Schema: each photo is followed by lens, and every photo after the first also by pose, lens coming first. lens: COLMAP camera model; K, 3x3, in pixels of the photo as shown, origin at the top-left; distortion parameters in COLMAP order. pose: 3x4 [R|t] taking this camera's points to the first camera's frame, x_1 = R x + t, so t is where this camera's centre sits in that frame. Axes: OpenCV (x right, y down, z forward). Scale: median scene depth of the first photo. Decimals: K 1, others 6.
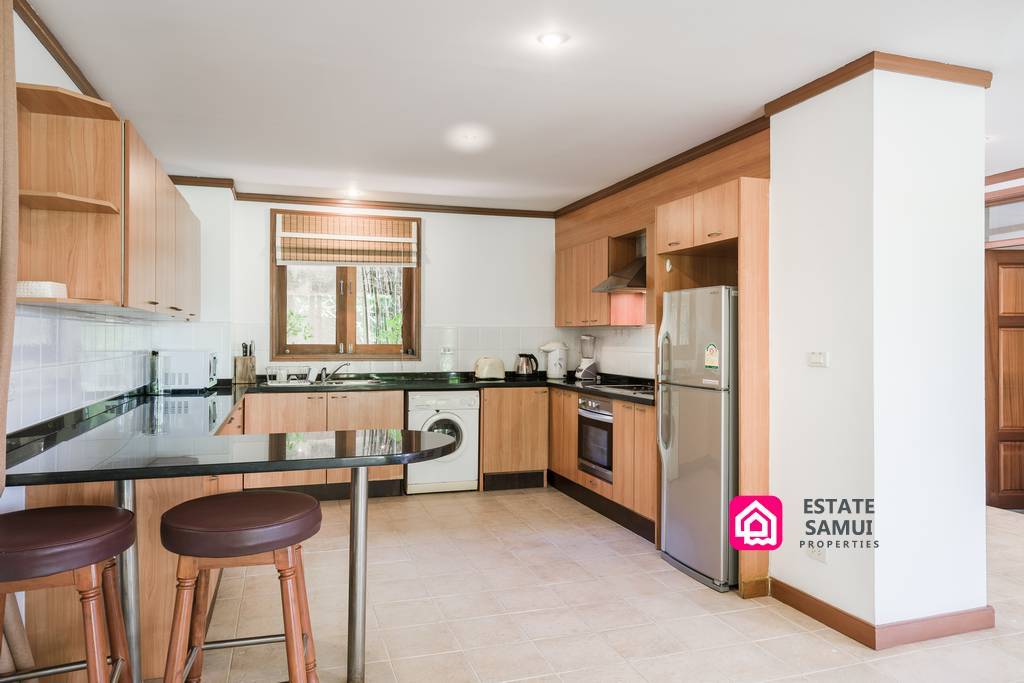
lens RADIAL K [[672.7, 0, 512.0], [0, 672.7, 341.5], [0, 0, 1]] dist [-0.000808, 0.000740]
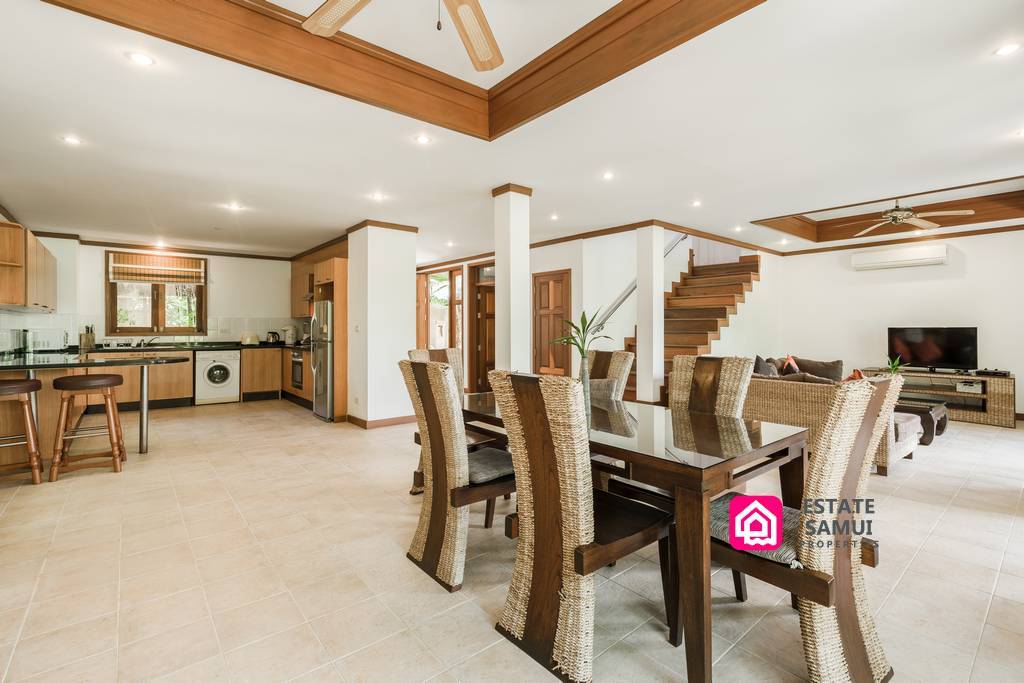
lens RADIAL K [[463.1, 0, 513.4], [0, 463.1, 329.9], [0, 0, 1]] dist [-0.000962, -0.000550]
pose [[0.932469, -0.005503, 0.361207, 0.201745], [0.006058, 0.999982, -0.000404, 0.019352], [-0.361198, 0.002565, 0.932485, -0.522096]]
